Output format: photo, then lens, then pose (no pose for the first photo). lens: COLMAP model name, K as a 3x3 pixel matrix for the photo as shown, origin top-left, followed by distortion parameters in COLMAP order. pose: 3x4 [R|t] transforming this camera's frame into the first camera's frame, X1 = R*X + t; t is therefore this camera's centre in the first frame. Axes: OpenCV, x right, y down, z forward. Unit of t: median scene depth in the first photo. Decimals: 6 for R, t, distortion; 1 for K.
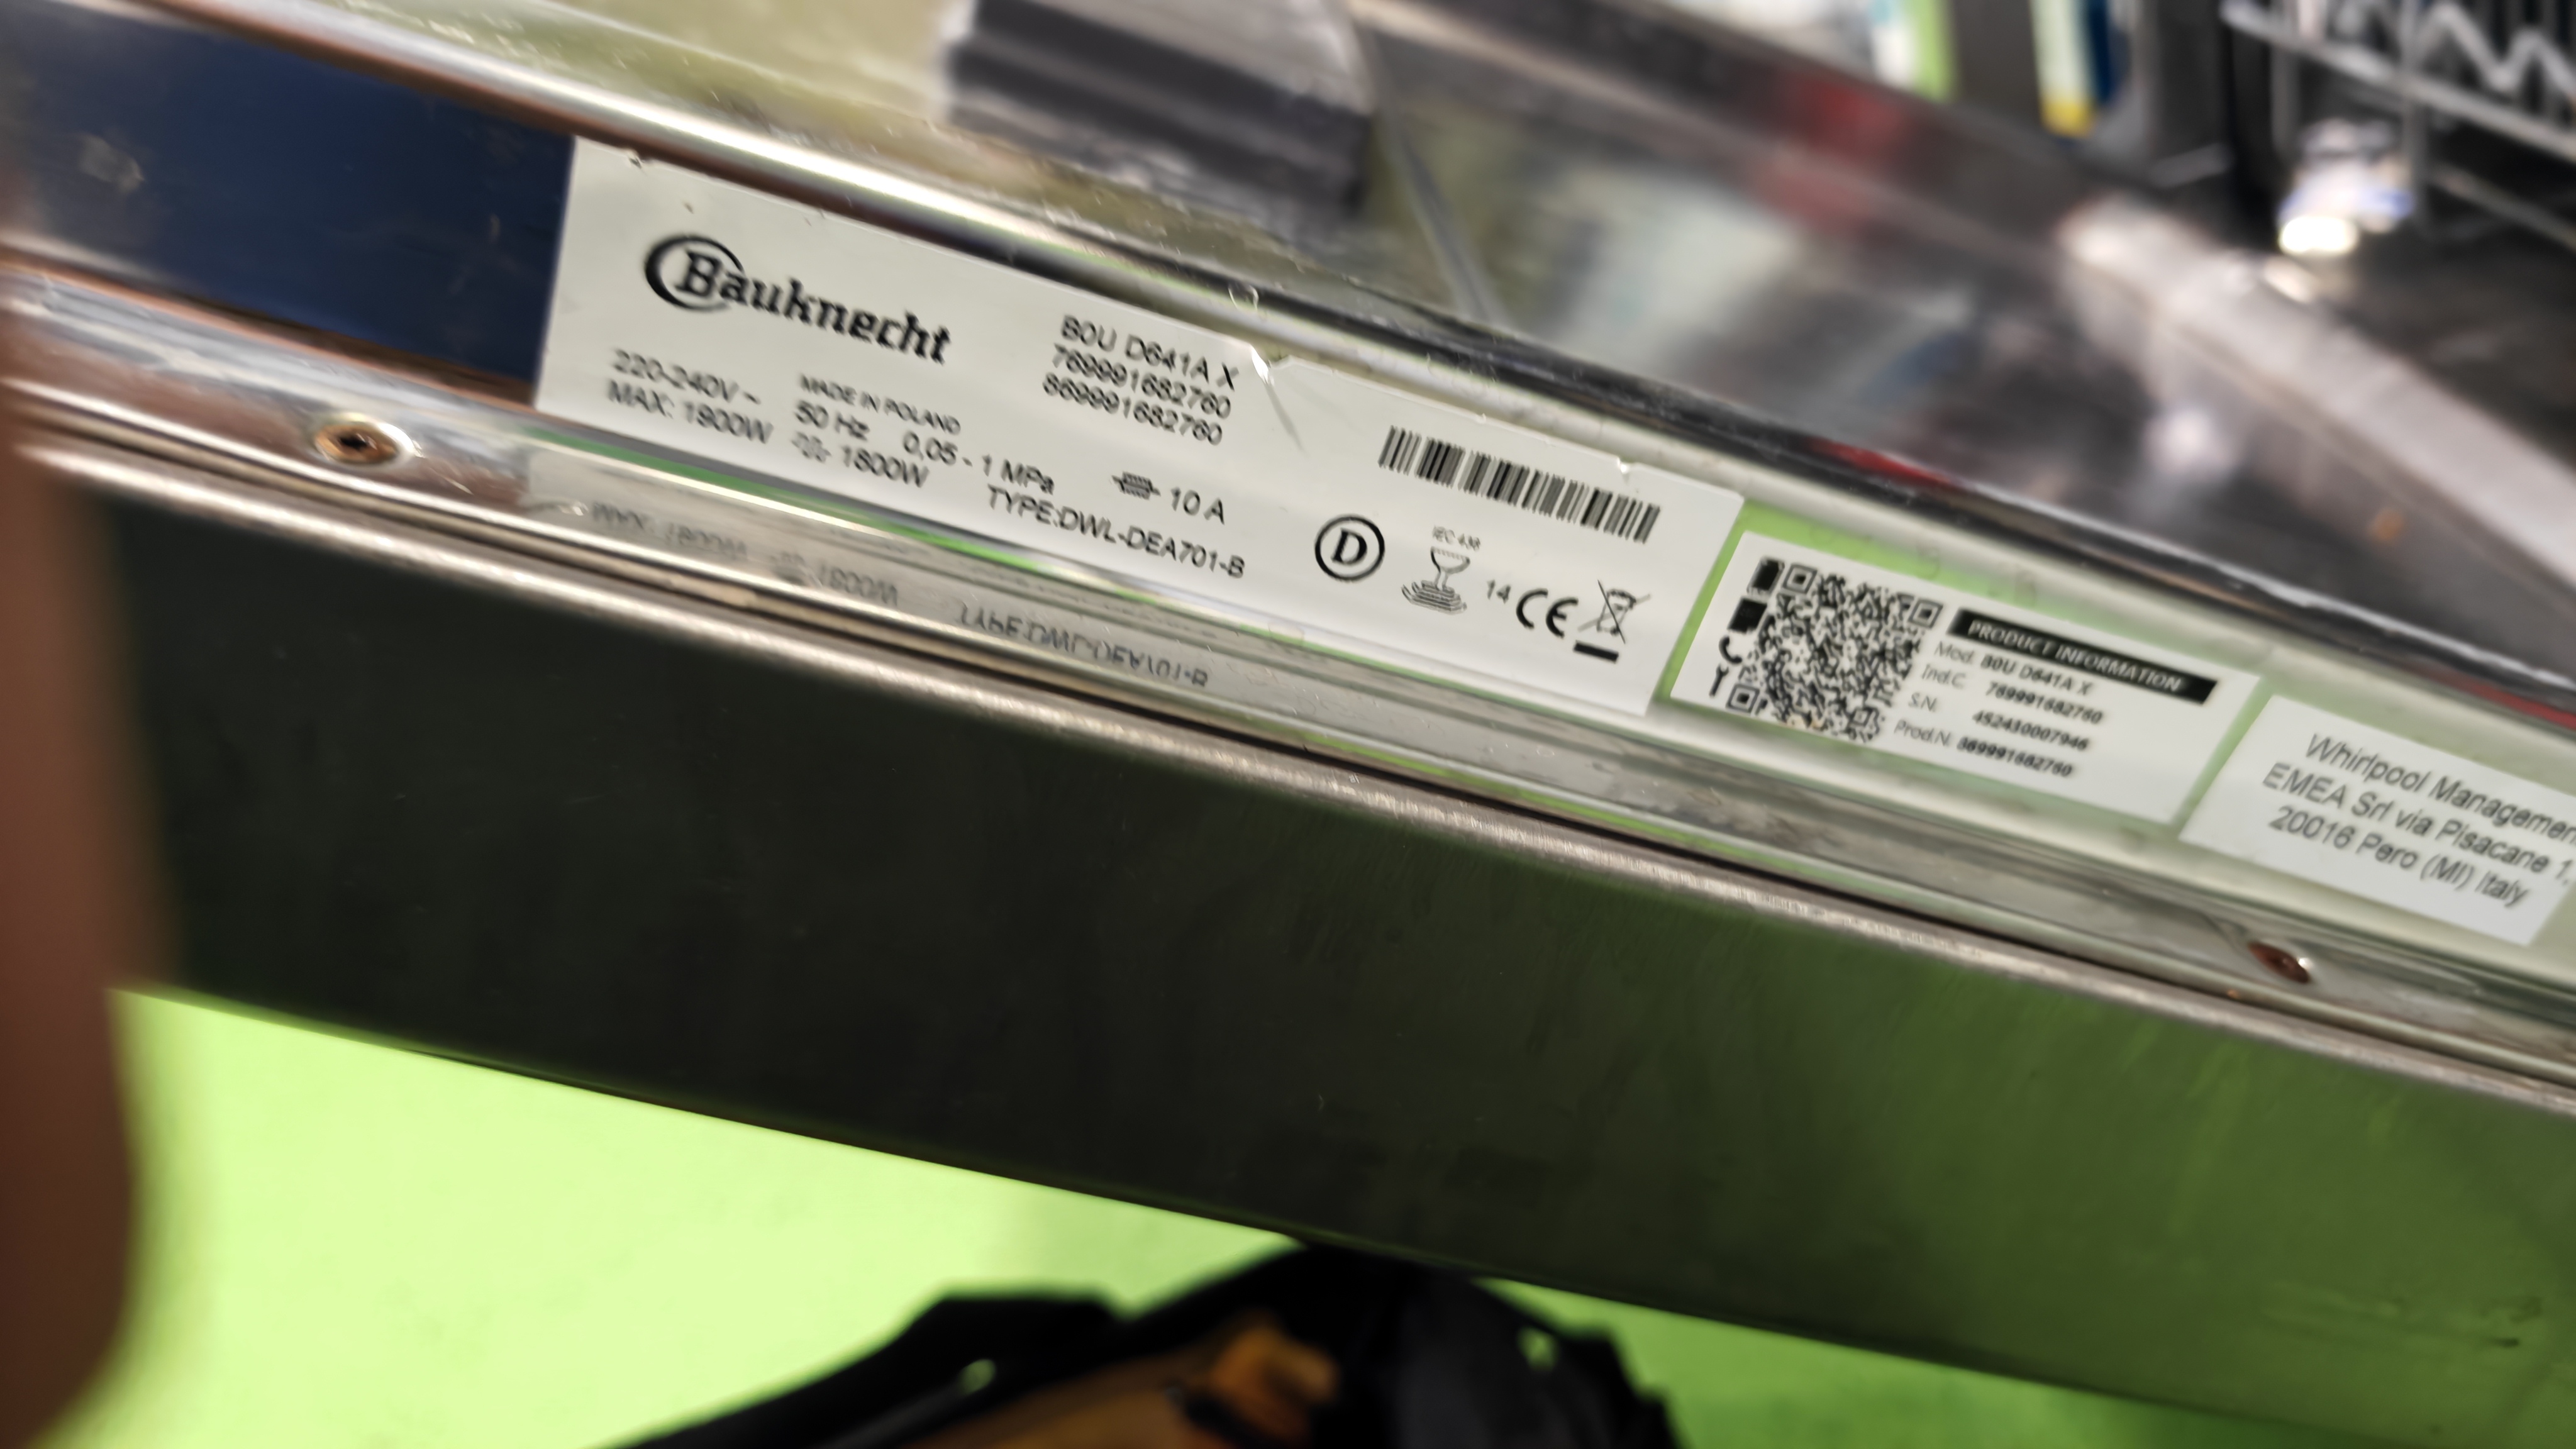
lens RADIAL K [[1772.8, 0, 1291.7], [0, 1772.8, 716.6], [0, 0, 1]] dist [-0.035771, -0.001732]
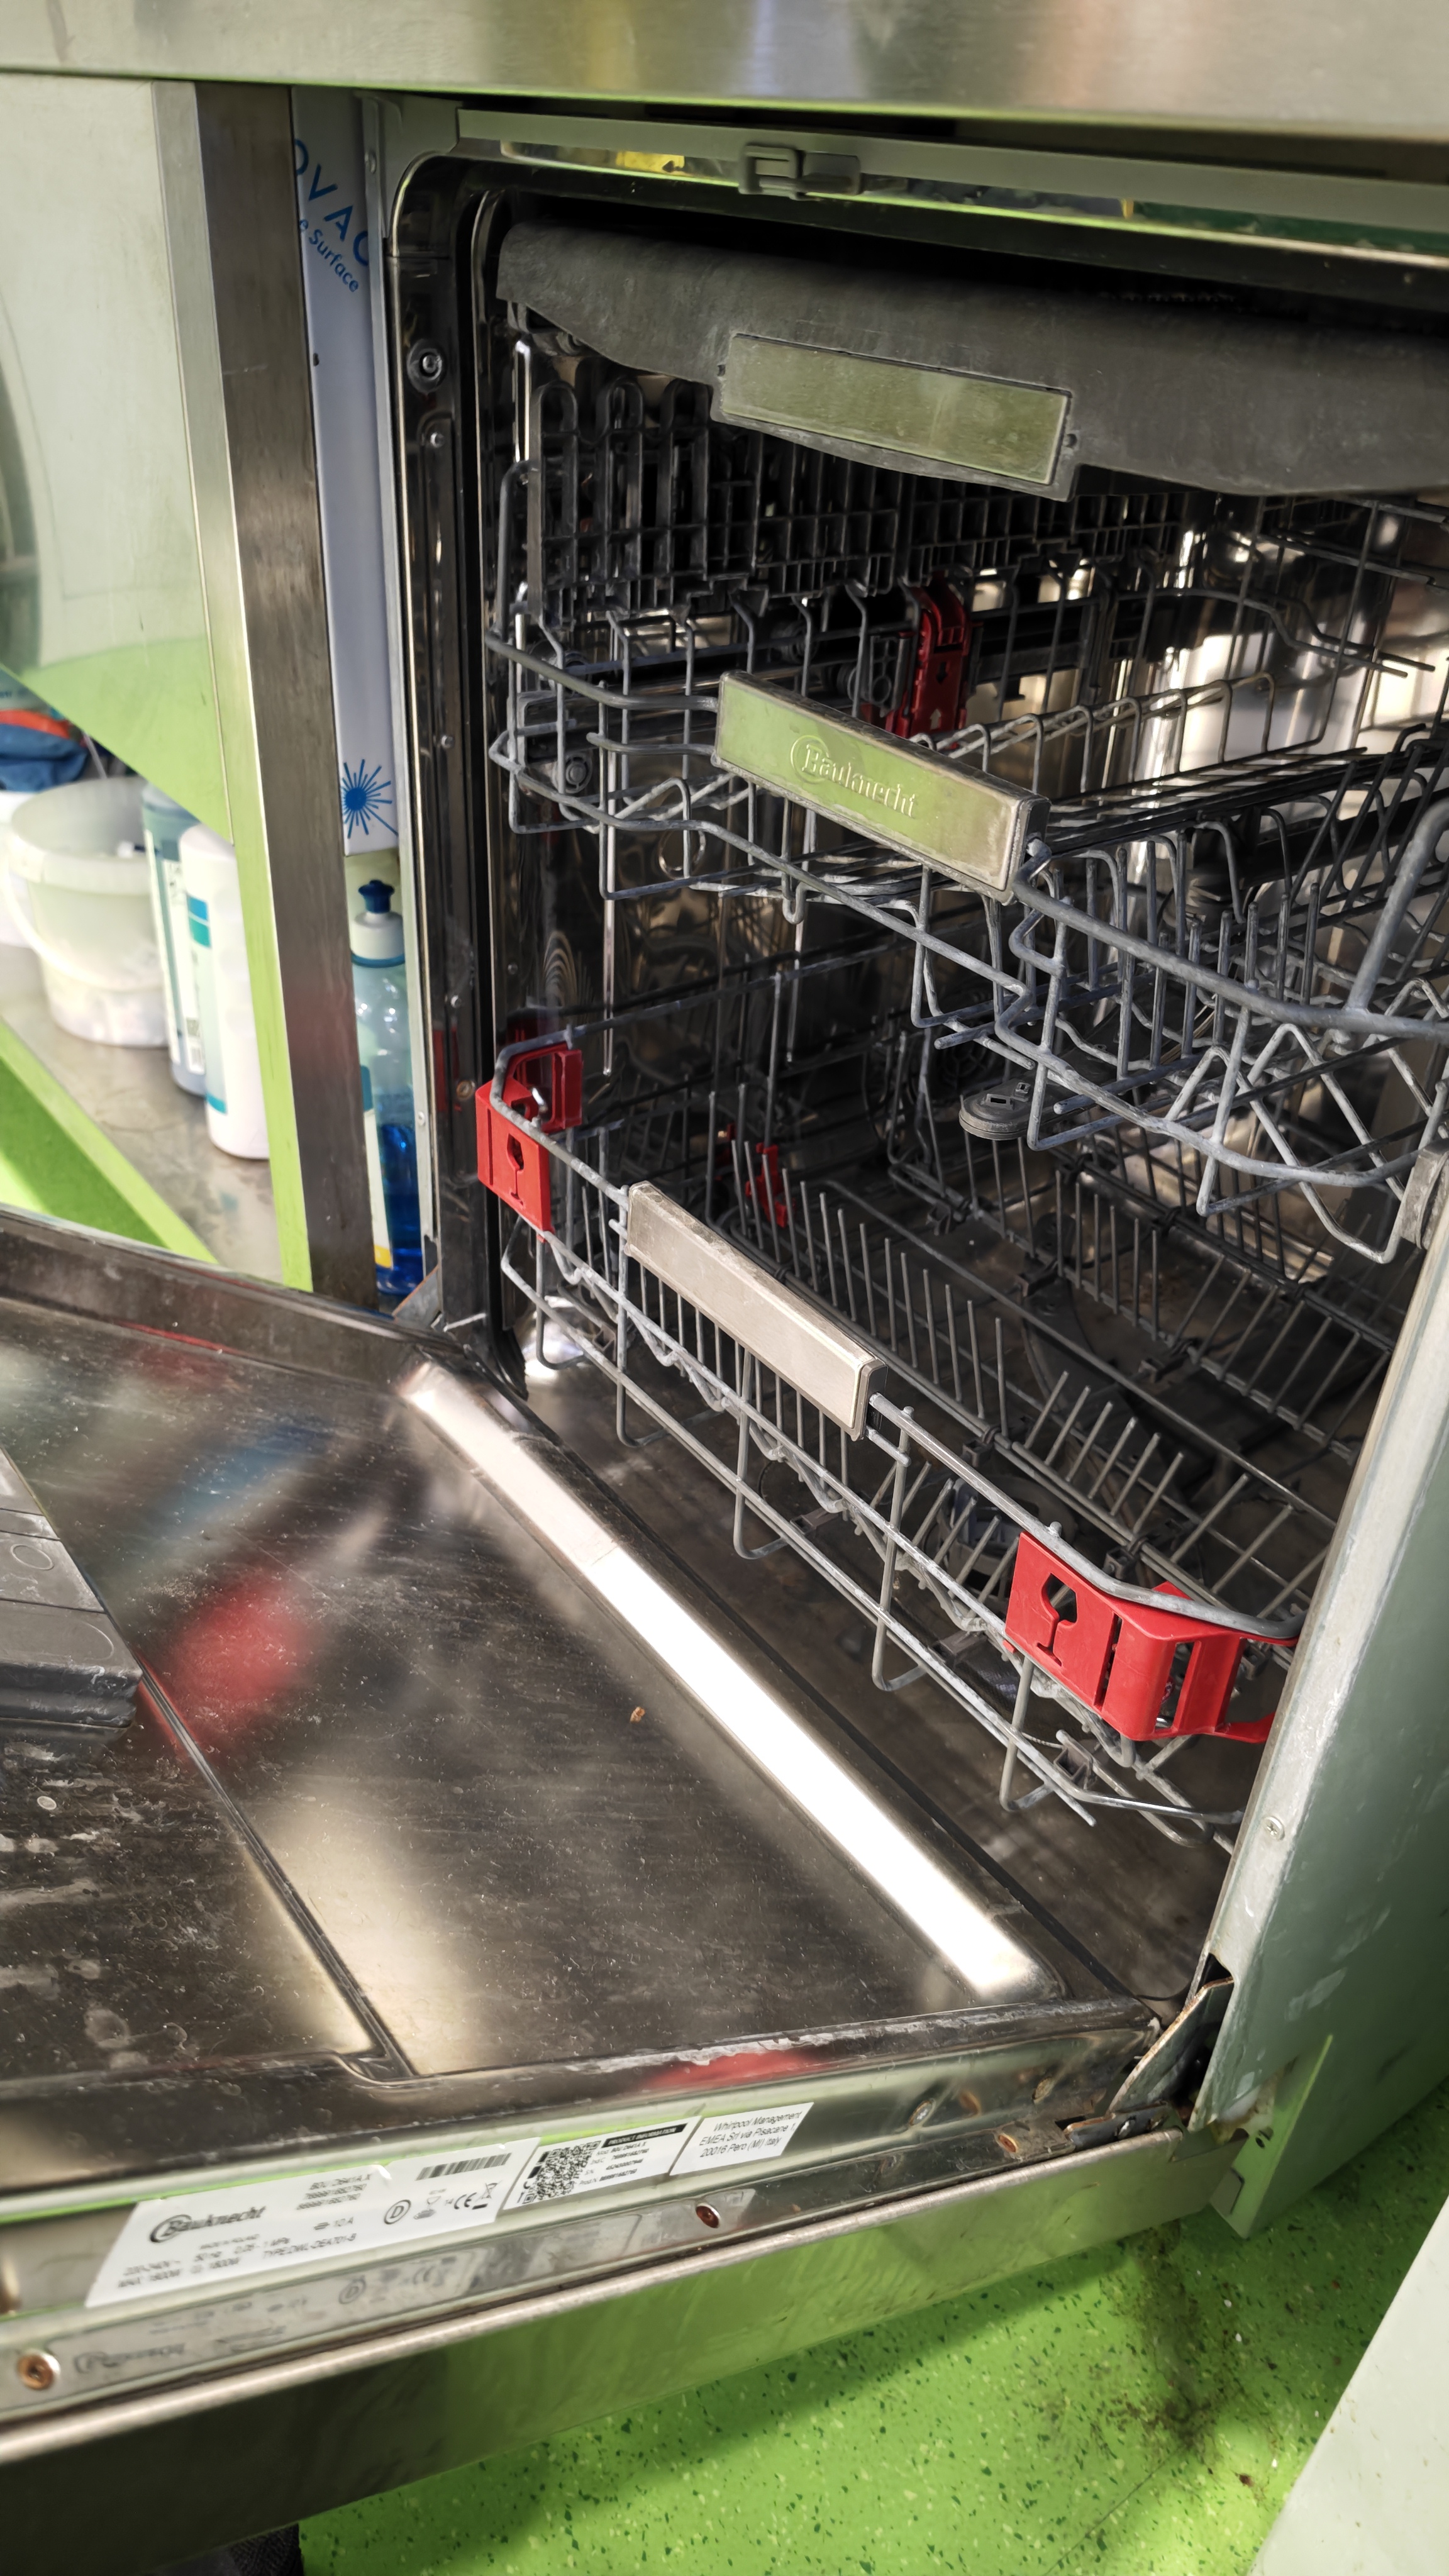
lens RADIAL K [[1772.8, 0, 726.1], [0, 1772.8, 1284.9], [0, 0, 1]] dist [-0.035771, -0.001732]
pose [[0.764371, -0.022573, 0.644381, -1.060026], [0.050611, 0.998404, -0.025060, -1.195400], [-0.642787, 0.051767, 0.764294, -1.057891]]
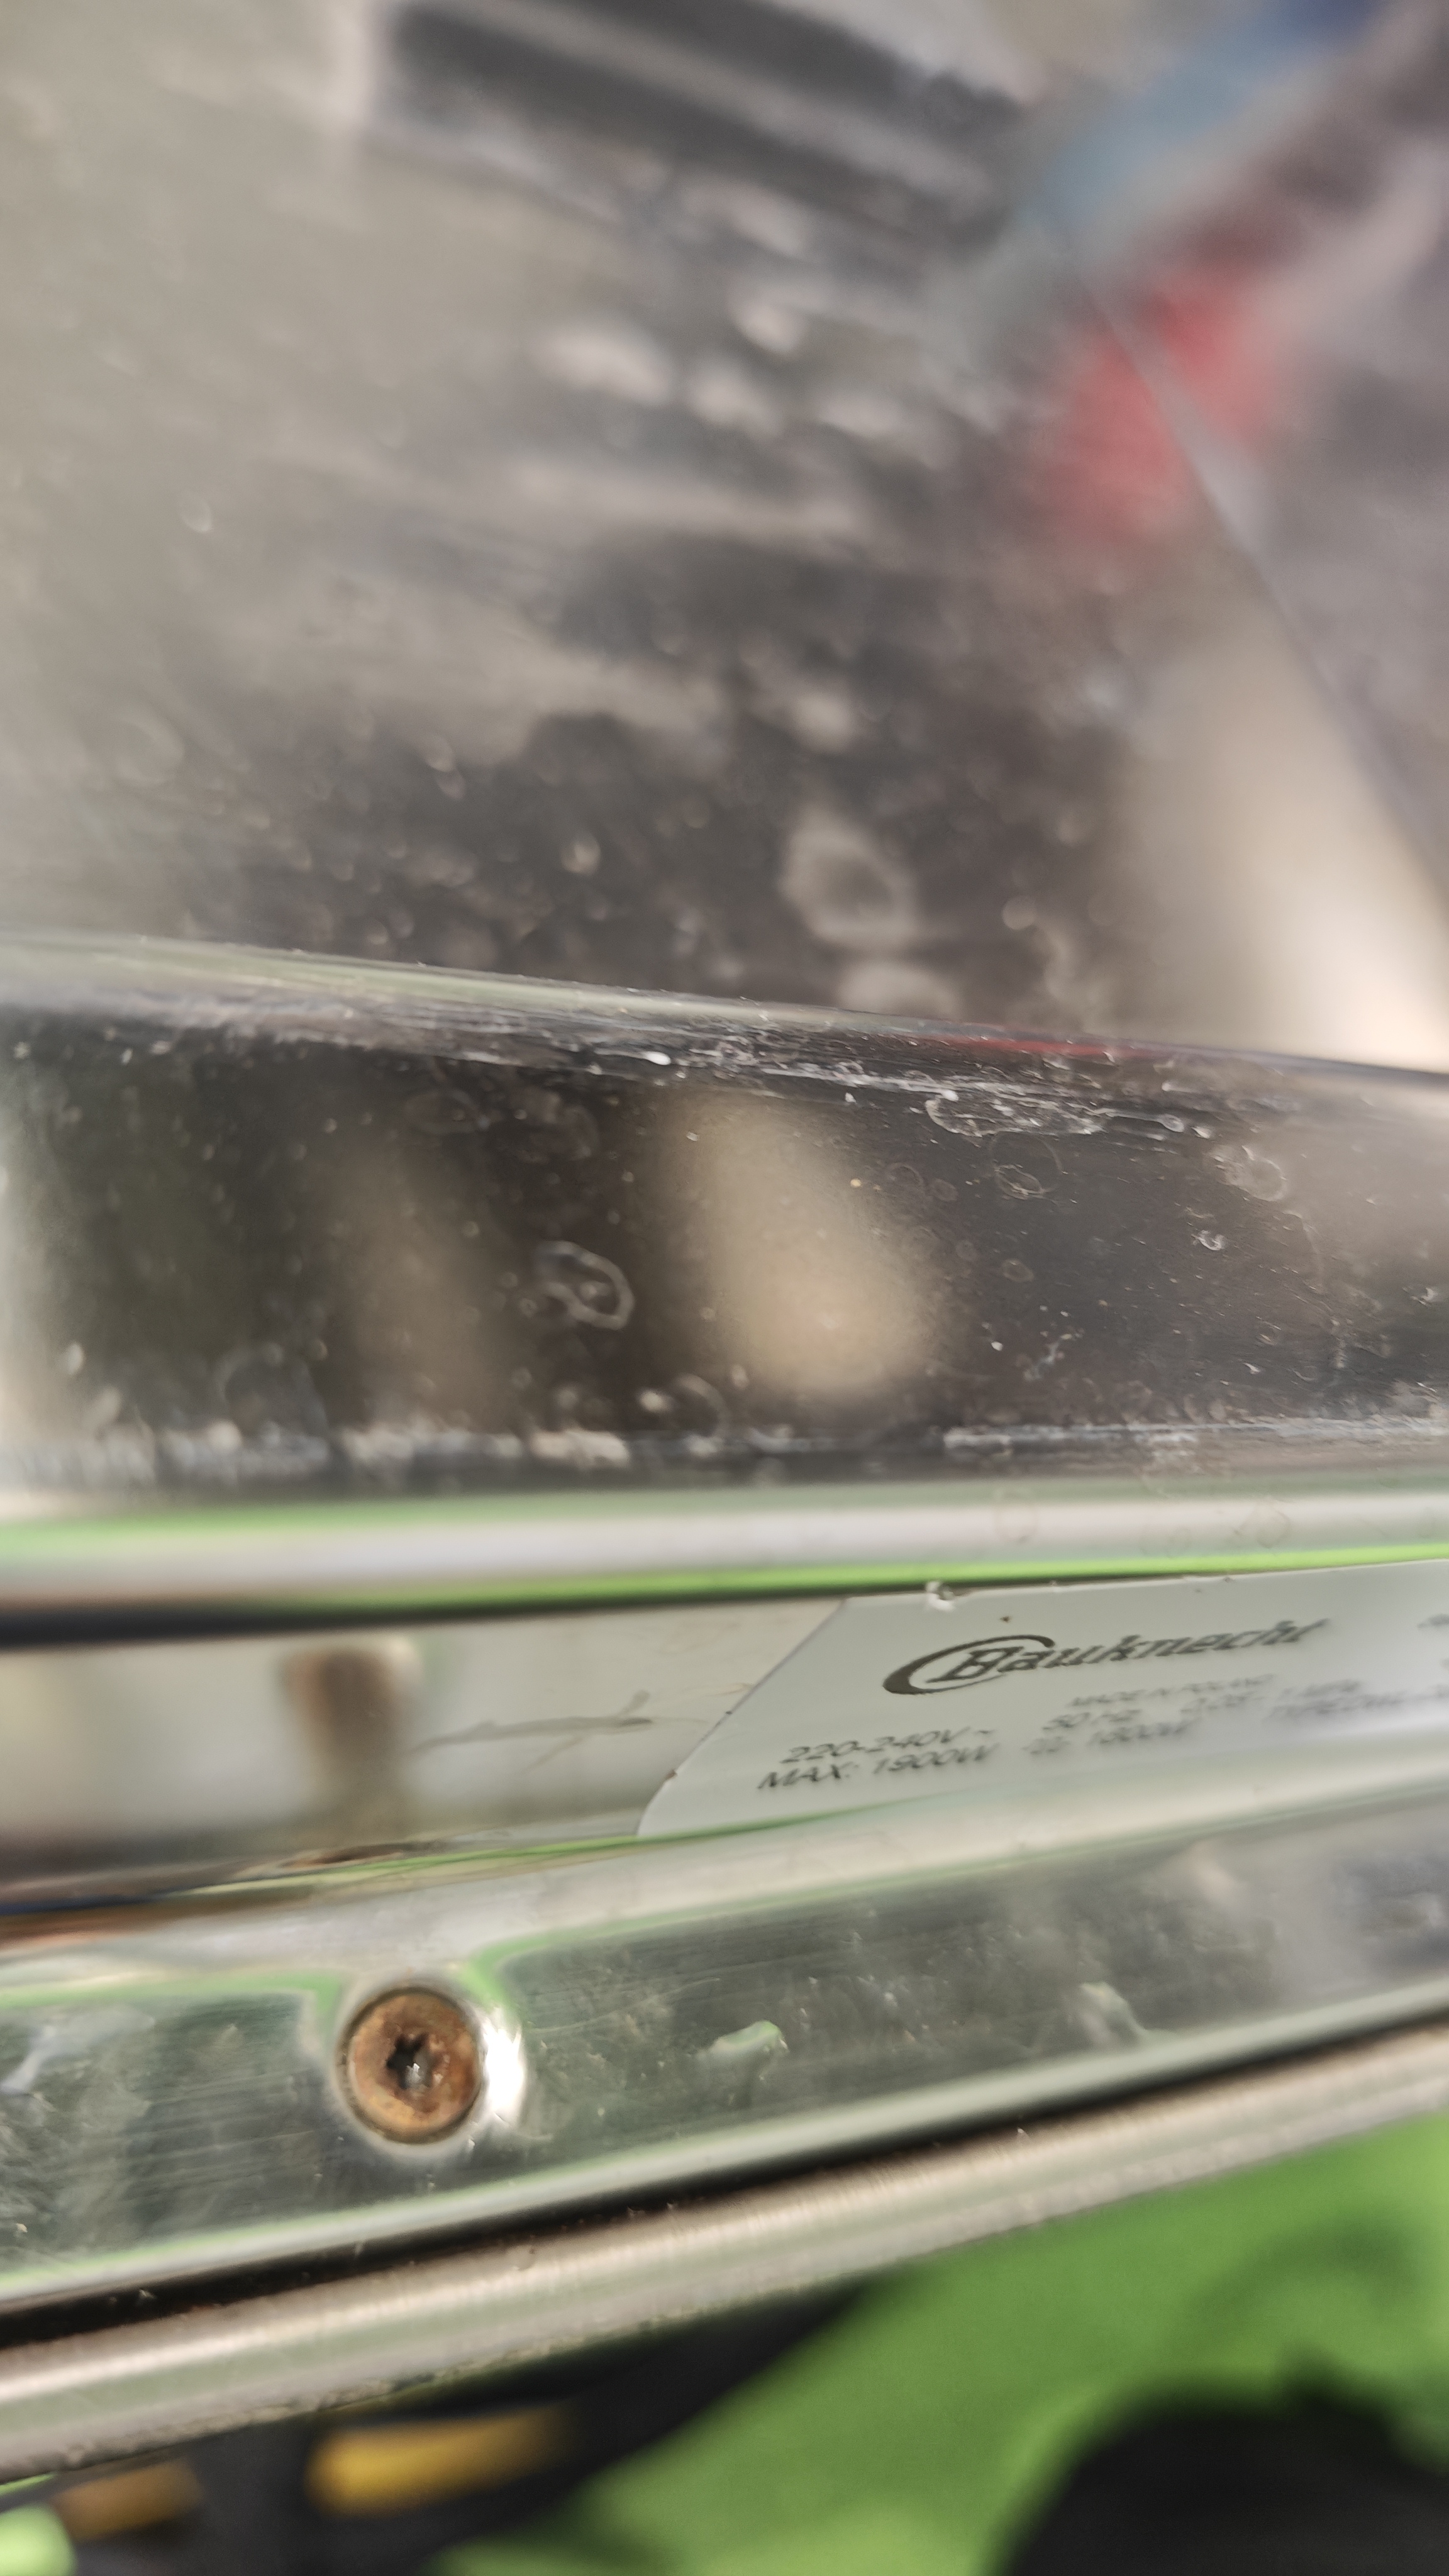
lens RADIAL K [[1772.8, 0, 725.4], [0, 1772.8, 1286.0], [0, 0, 1]] dist [-0.035771, -0.001732]
pose [[0.975183, -0.135314, 0.175238, -0.435290], [0.031232, 0.867657, 0.496180, -0.556236], [-0.219187, -0.478394, 0.850351, 0.541677]]
